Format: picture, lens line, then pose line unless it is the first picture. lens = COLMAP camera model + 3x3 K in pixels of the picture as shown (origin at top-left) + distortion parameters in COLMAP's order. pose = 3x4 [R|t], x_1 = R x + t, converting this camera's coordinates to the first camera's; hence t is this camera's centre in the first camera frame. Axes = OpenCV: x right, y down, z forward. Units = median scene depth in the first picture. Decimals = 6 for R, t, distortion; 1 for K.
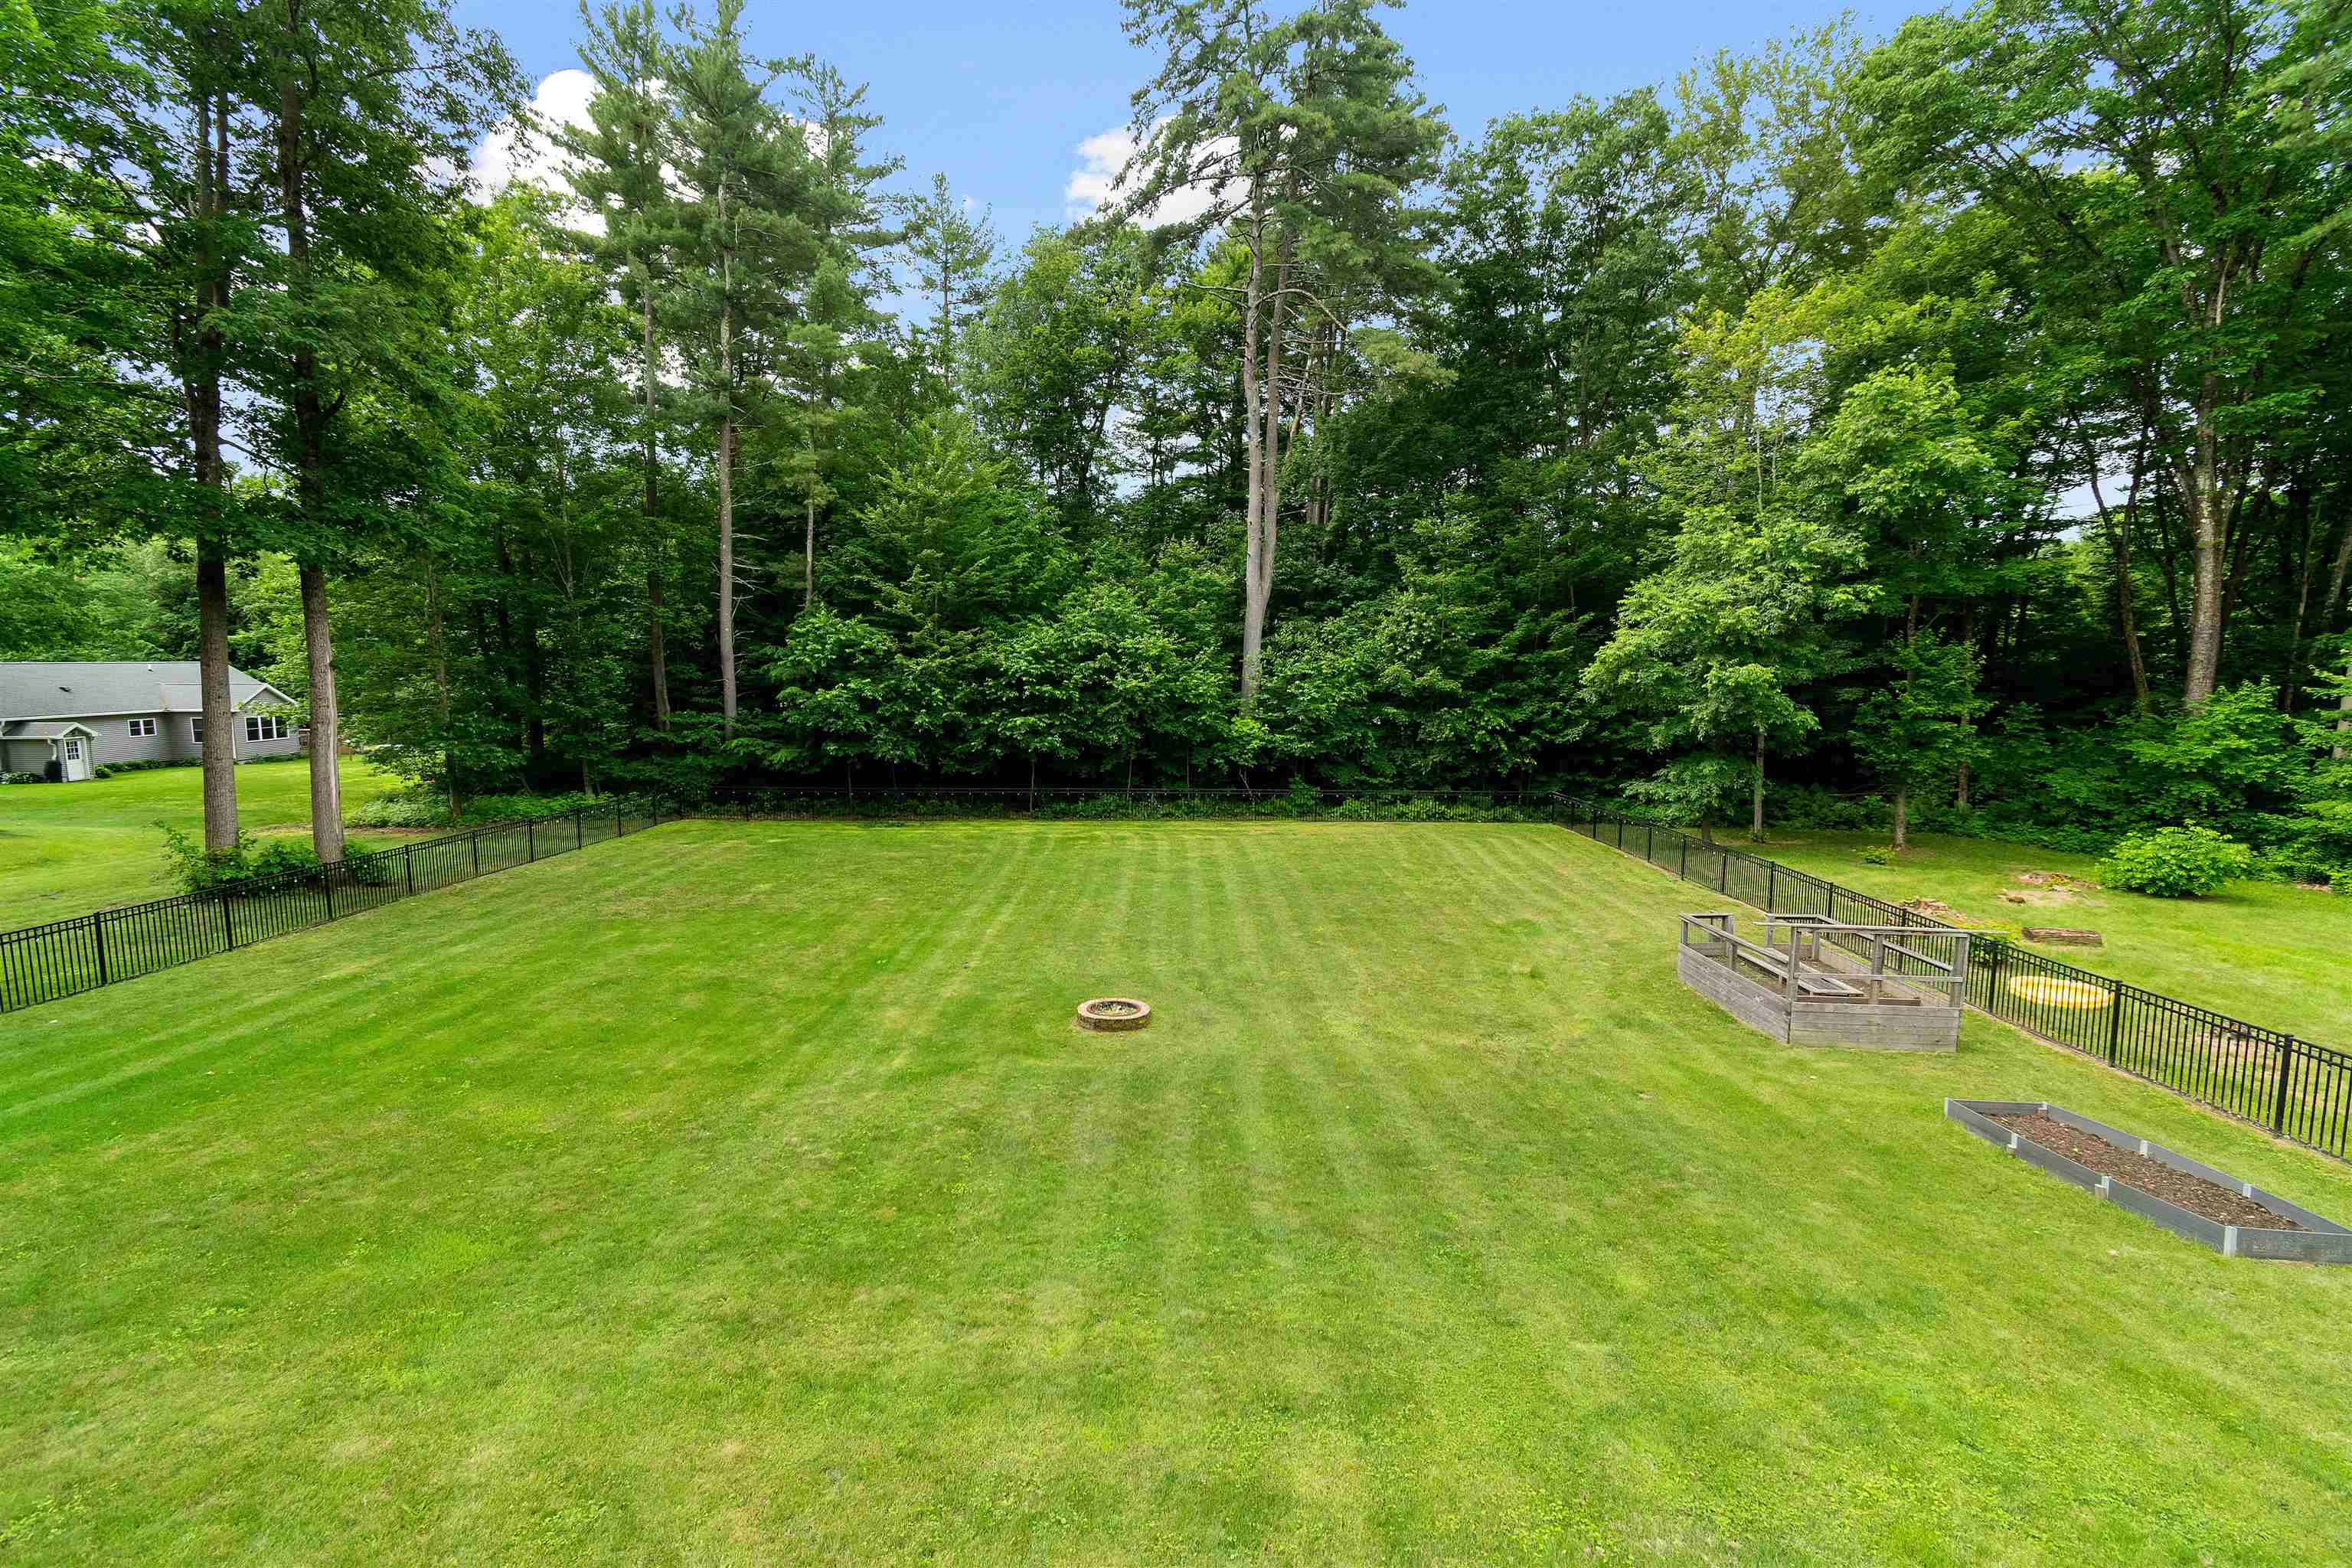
lens RADIAL K [[1031.1, 0, 1188.5], [0, 1031.1, 774.2], [0, 0, 1]] dist [0.003127, -0.001586]
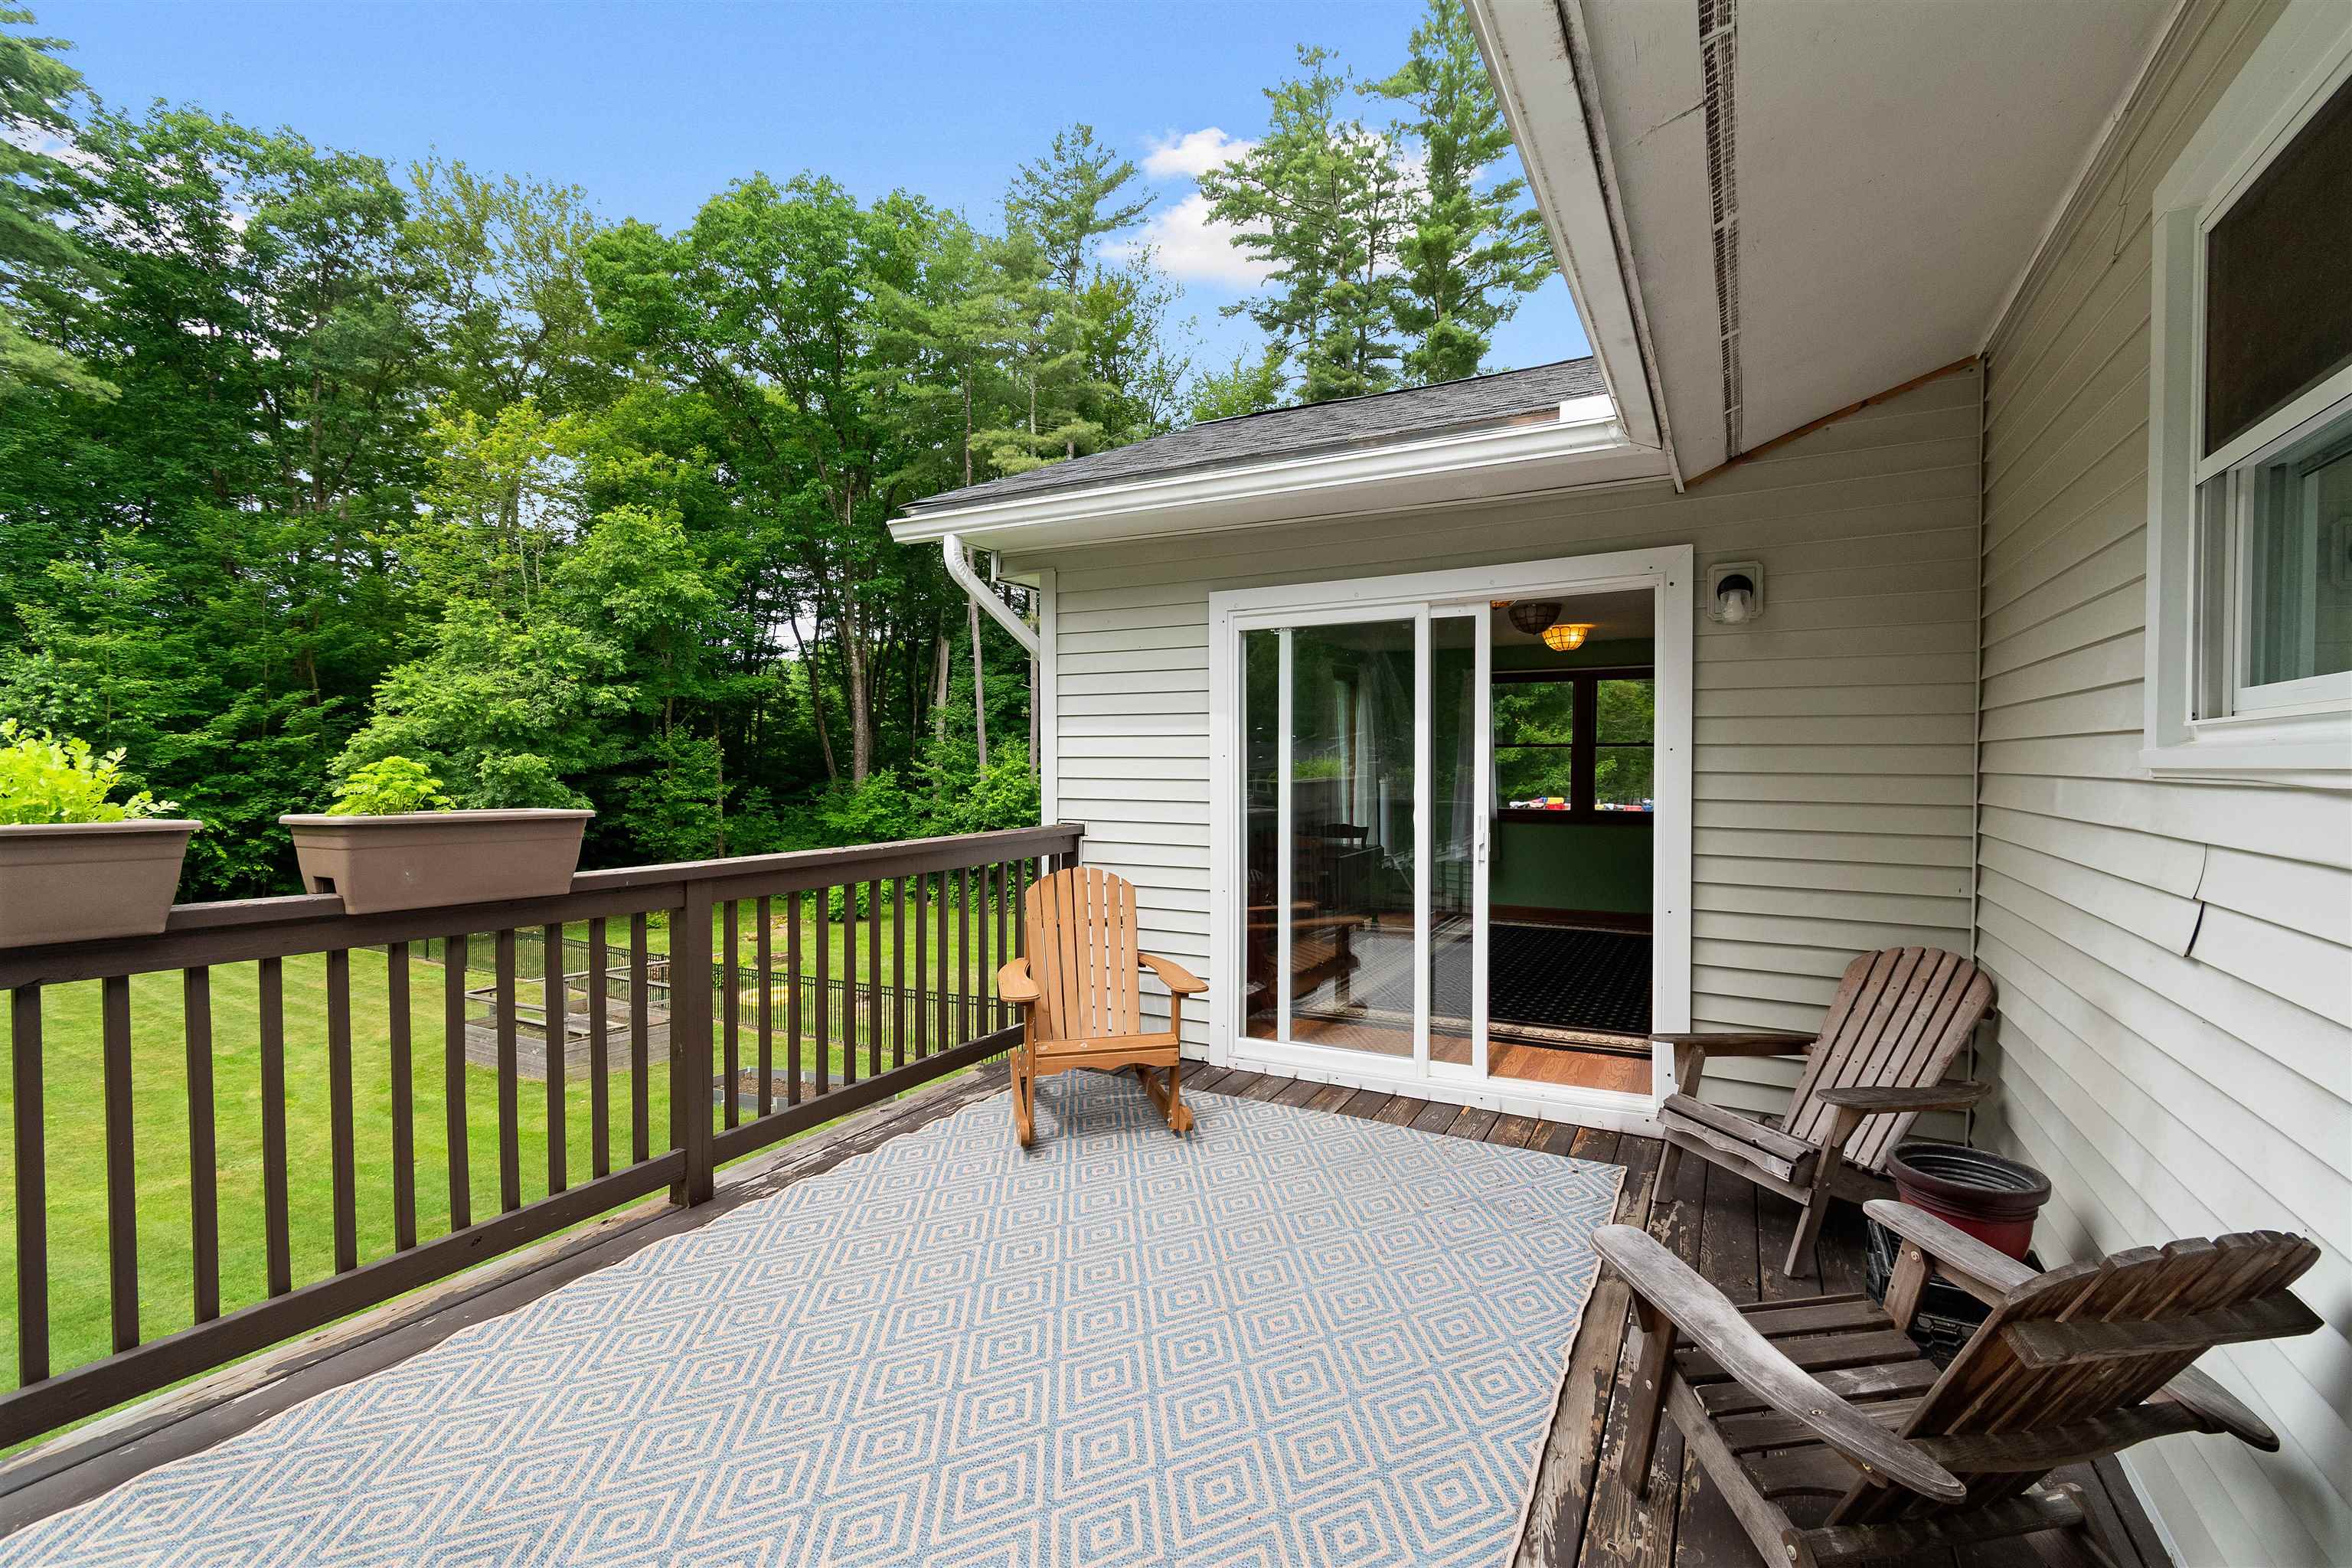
lens RADIAL K [[1031.1, 0, 1184.5], [0, 1031.1, 782.0], [0, 0, 1]] dist [0.003127, -0.001586]
pose [[0.498530, -0.014661, 0.866749, -0.023396], [0.087354, 0.995617, -0.033403, 0.011631], [-0.862460, 0.092366, 0.497625, -0.074273]]
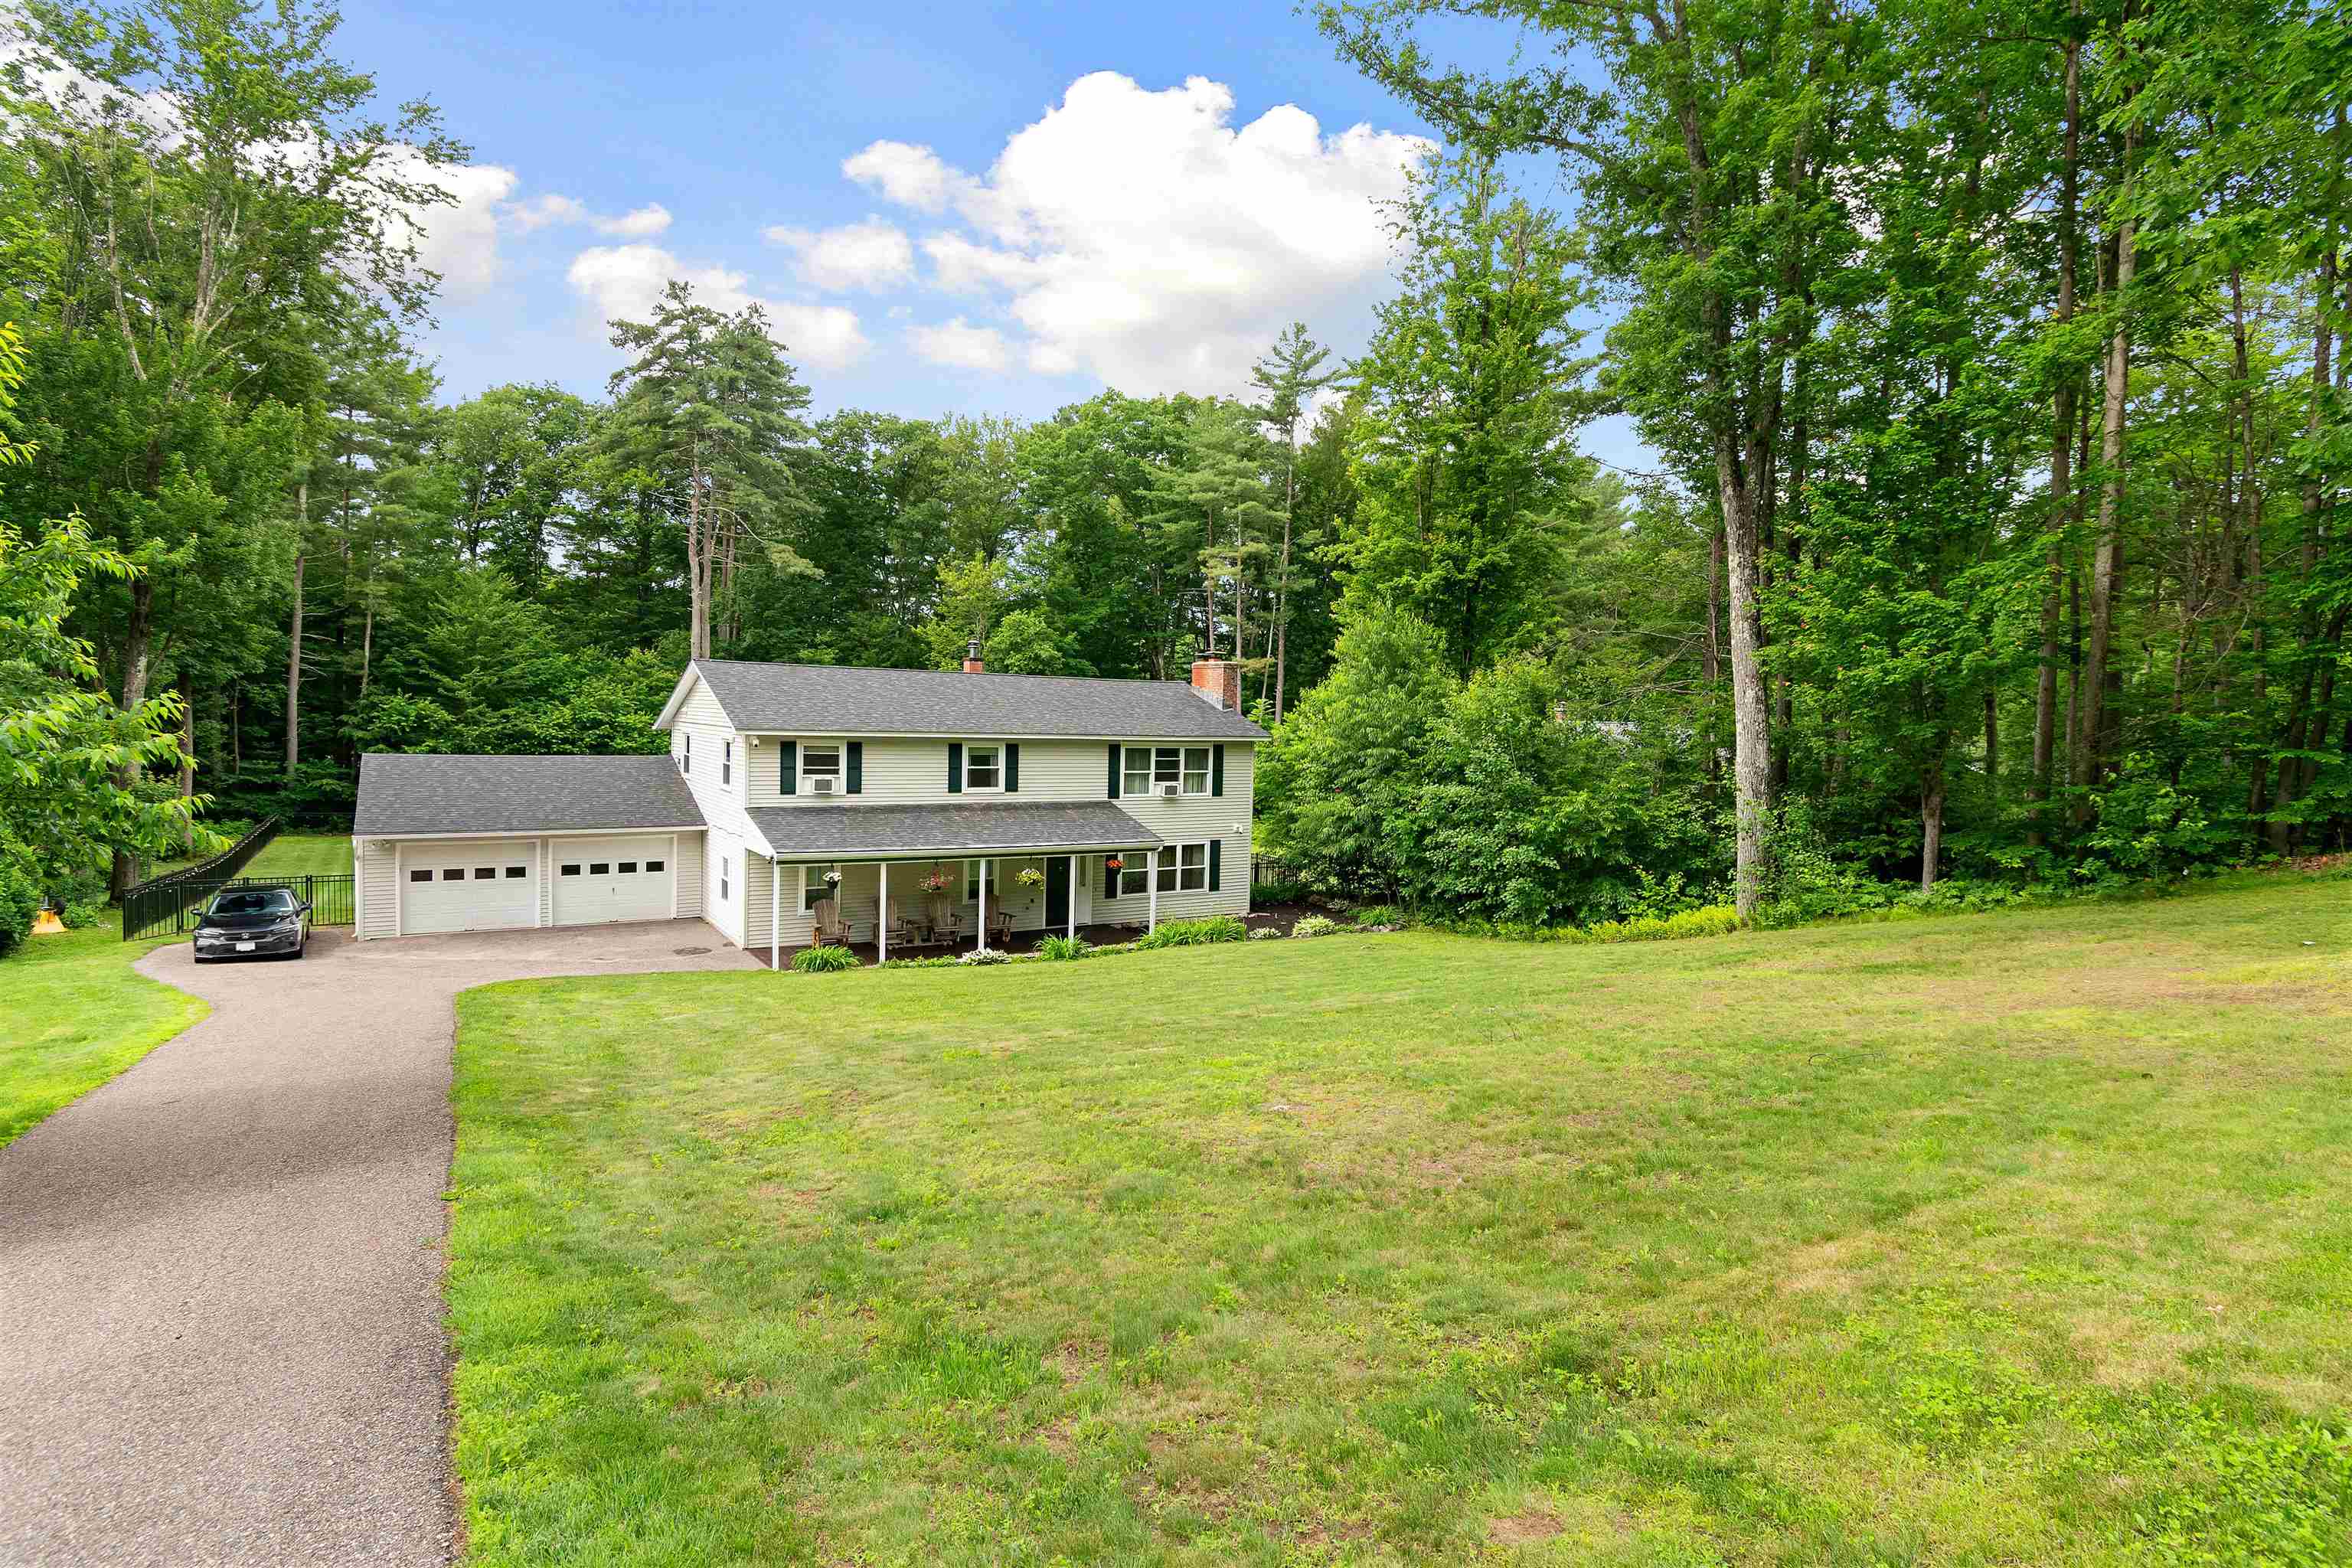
lens RADIAL K [[1202.0, 0, 1179.1], [0, 1202.0, 779.9], [0, 0, 1]] dist [0.015702, 0.000035]
pose [[0.856577, -0.004921, 0.515996, -0.276426], [0.030328, 0.998706, -0.040822, 0.068938], [-0.515128, 0.050617, 0.855617, -1.026636]]
